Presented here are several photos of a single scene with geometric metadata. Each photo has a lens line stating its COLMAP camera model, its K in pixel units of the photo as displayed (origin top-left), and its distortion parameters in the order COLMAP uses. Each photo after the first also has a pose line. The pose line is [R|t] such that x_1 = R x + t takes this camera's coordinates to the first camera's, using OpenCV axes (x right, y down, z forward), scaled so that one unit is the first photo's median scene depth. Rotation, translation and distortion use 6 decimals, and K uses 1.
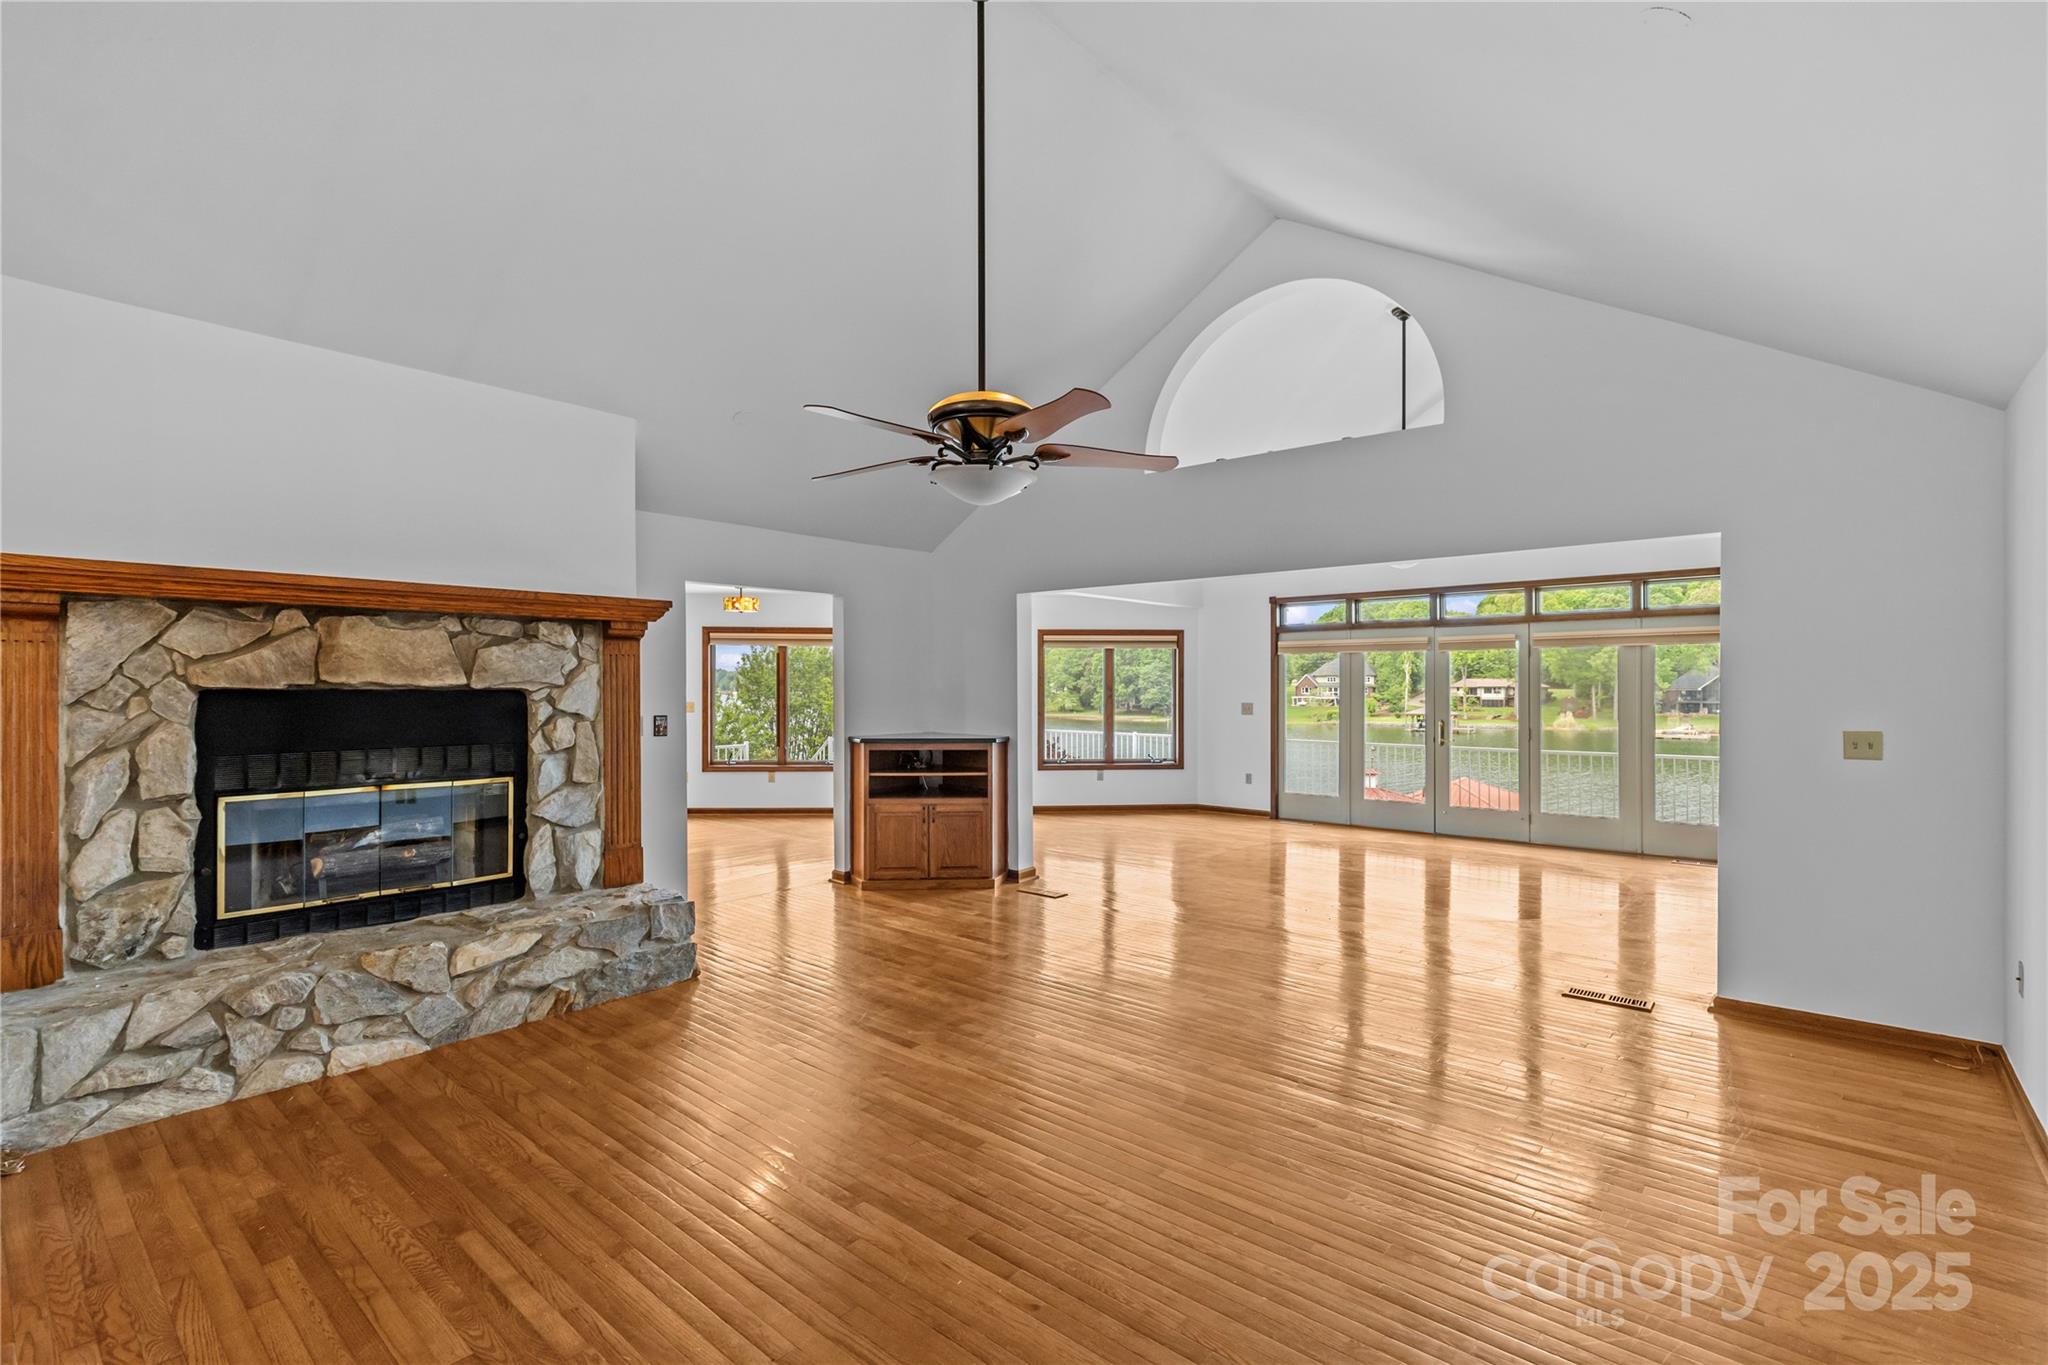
lens RADIAL K [[929.1, 0, 1013.9], [0, 929.1, 690.6], [0, 0, 1]] dist [0.011526, -0.001254]
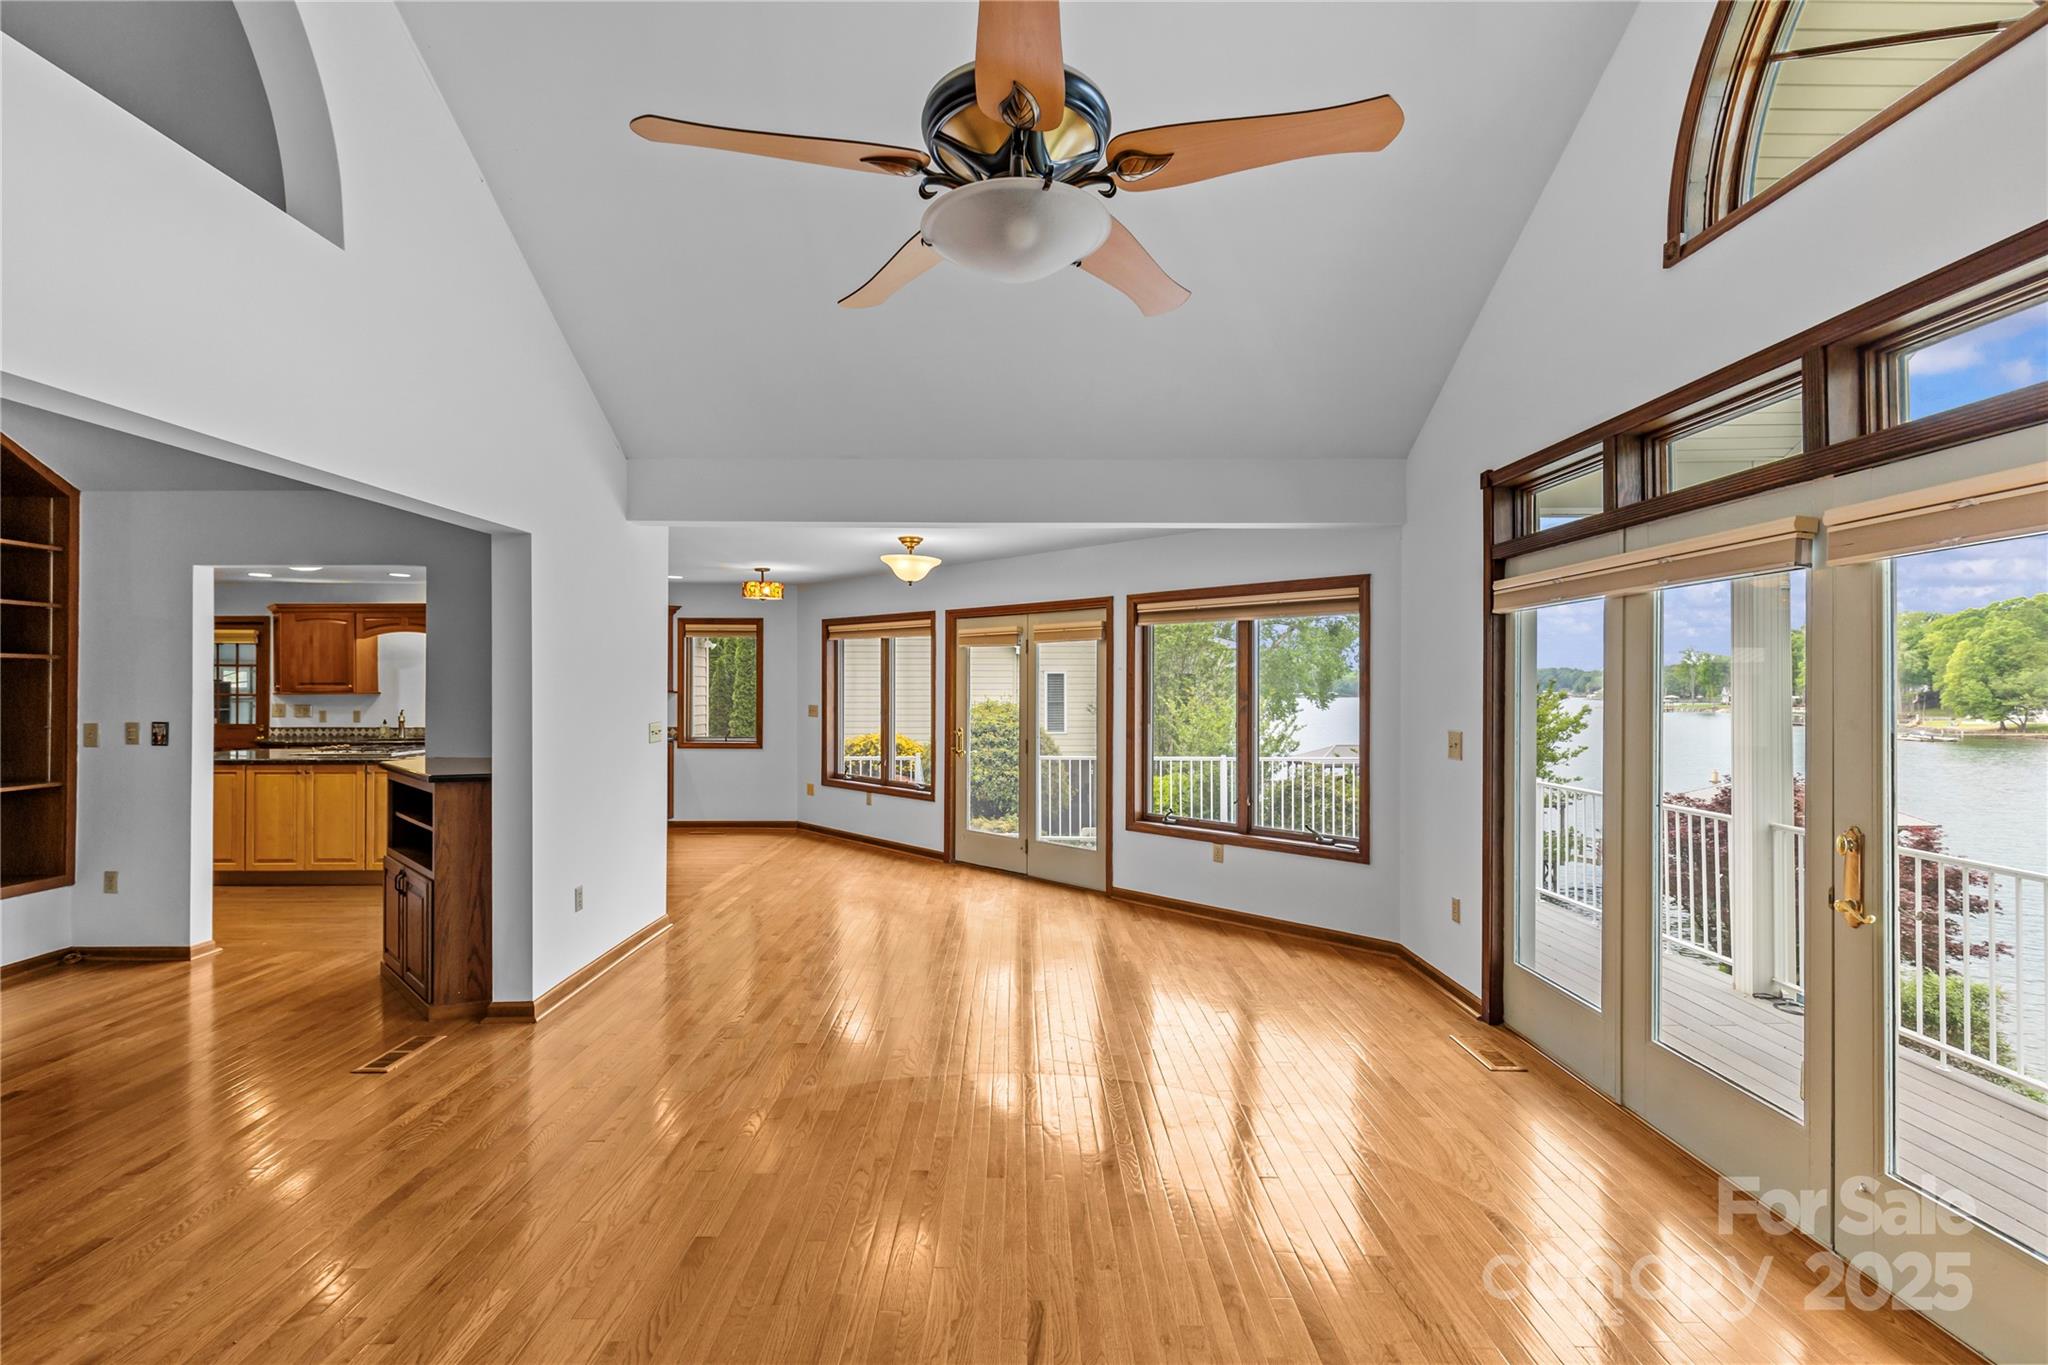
lens RADIAL K [[923.1, 0, 1014.9], [0, 923.1, 686.8], [0, 0, 1]] dist [0.009828, -0.000463]
pose [[0.650770, 0.001042, -0.759274, 0.427567], [-0.006203, 0.999973, -0.003944, -0.004010], [0.759249, 0.007276, 0.650759, 0.554436]]
